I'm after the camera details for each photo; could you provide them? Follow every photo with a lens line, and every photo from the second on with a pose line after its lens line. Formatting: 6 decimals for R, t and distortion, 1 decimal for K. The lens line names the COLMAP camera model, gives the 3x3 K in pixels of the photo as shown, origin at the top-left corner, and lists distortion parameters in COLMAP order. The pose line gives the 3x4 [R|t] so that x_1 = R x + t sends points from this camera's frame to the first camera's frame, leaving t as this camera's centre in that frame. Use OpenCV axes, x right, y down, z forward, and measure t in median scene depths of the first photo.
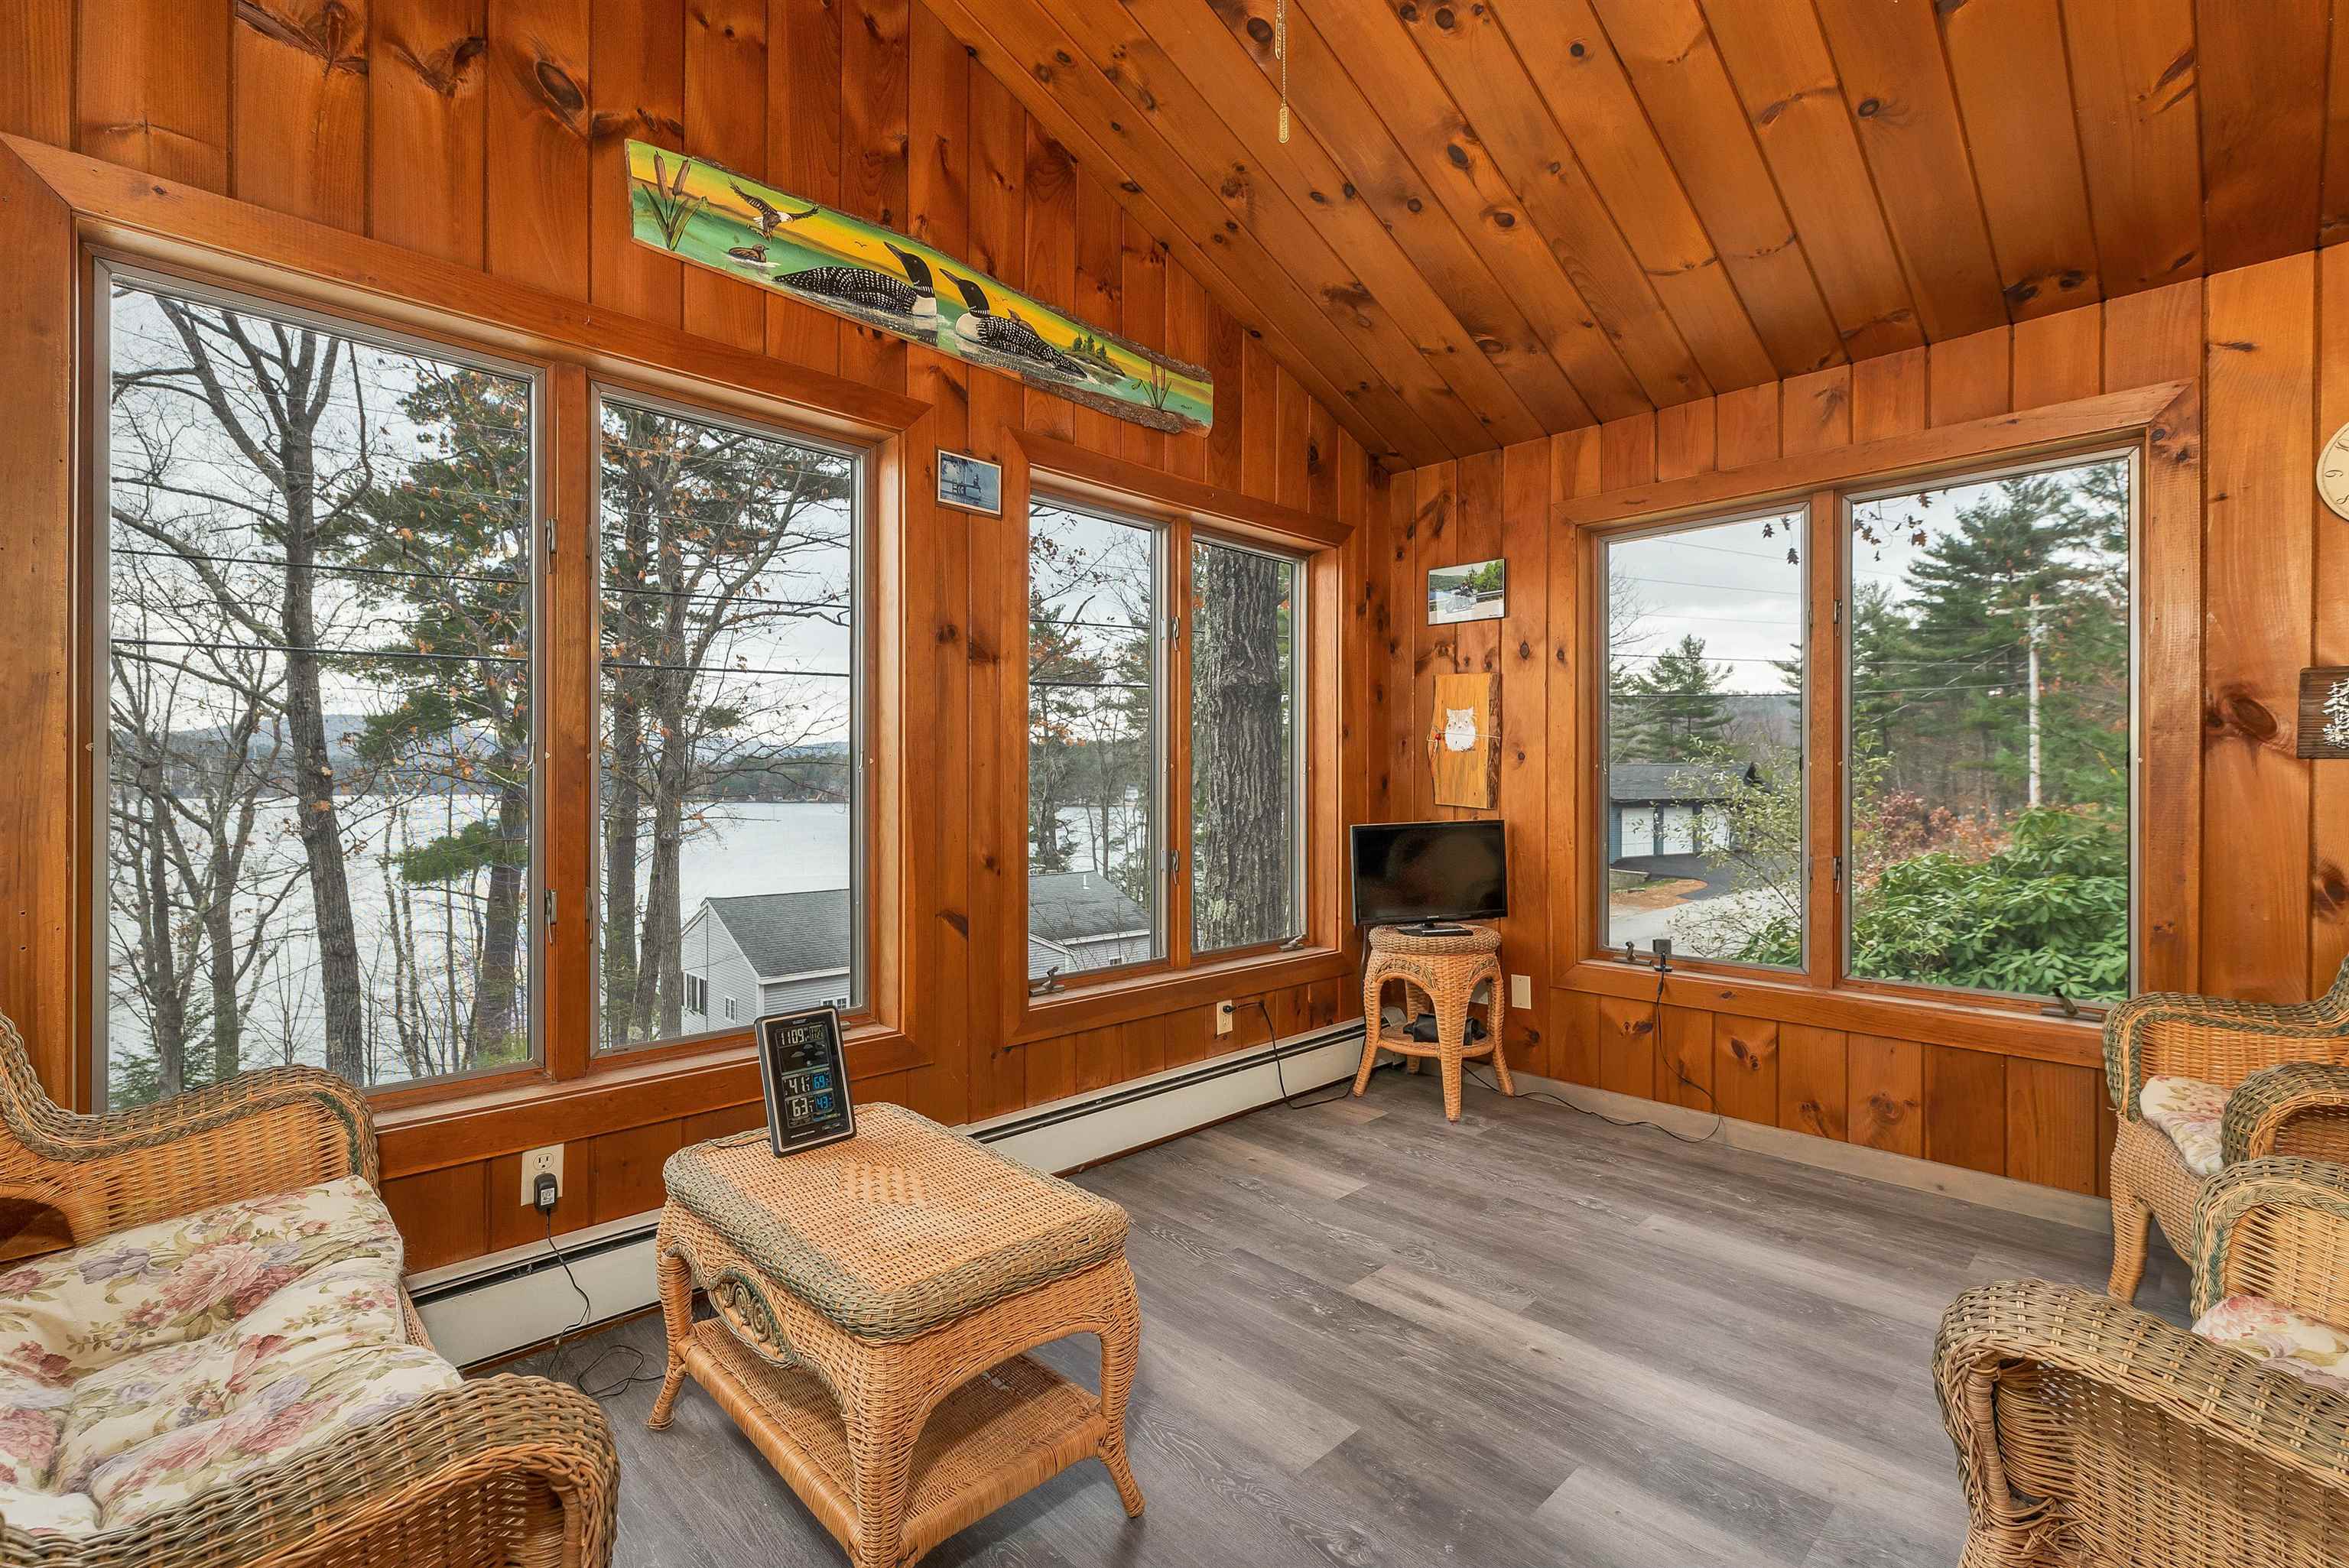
lens RADIAL K [[1020.7, 0, 1132.3], [0, 1020.7, 779.2], [0, 0, 1]] dist [0.002562, 0.000411]
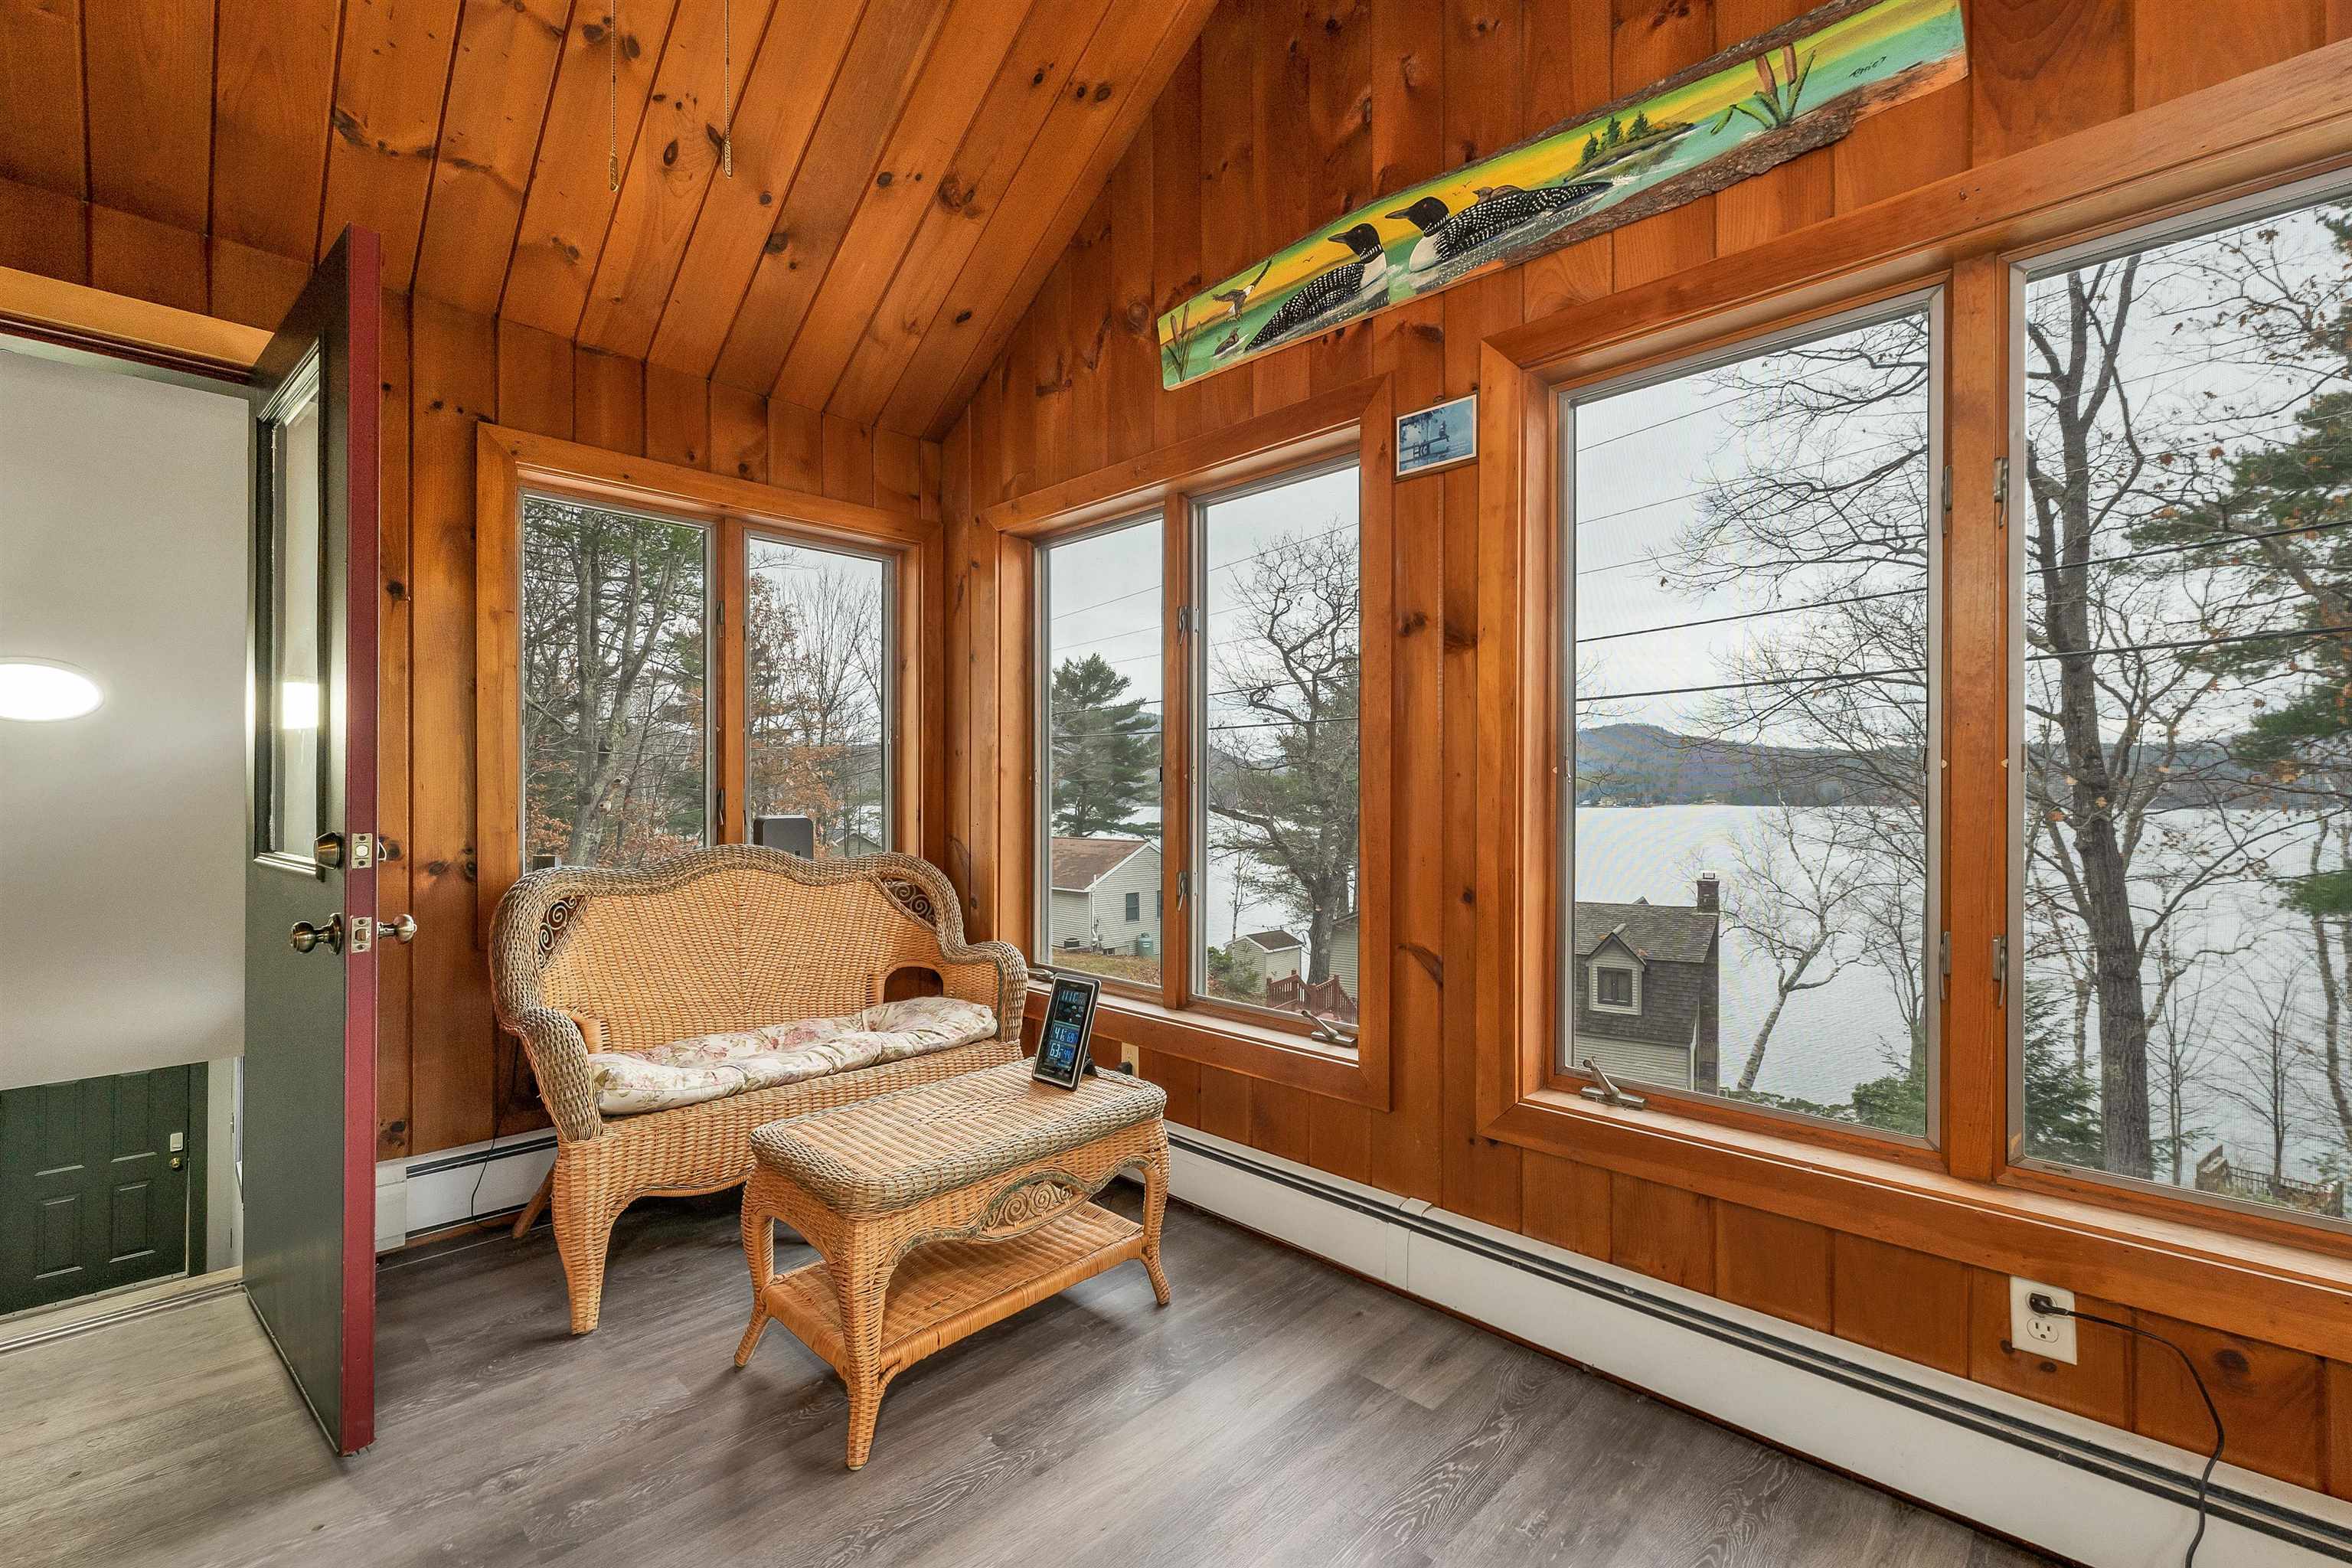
lens RADIAL K [[972.0, 0, 1179.6], [0, 972.0, 788.3], [0, 0, 1]] dist [0.002187, 0.000205]
pose [[0.063071, -0.005991, -0.997991, 0.616601], [0.004483, 0.999974, -0.005719, -0.000228], [0.997999, -0.004113, 0.063096, 0.740626]]
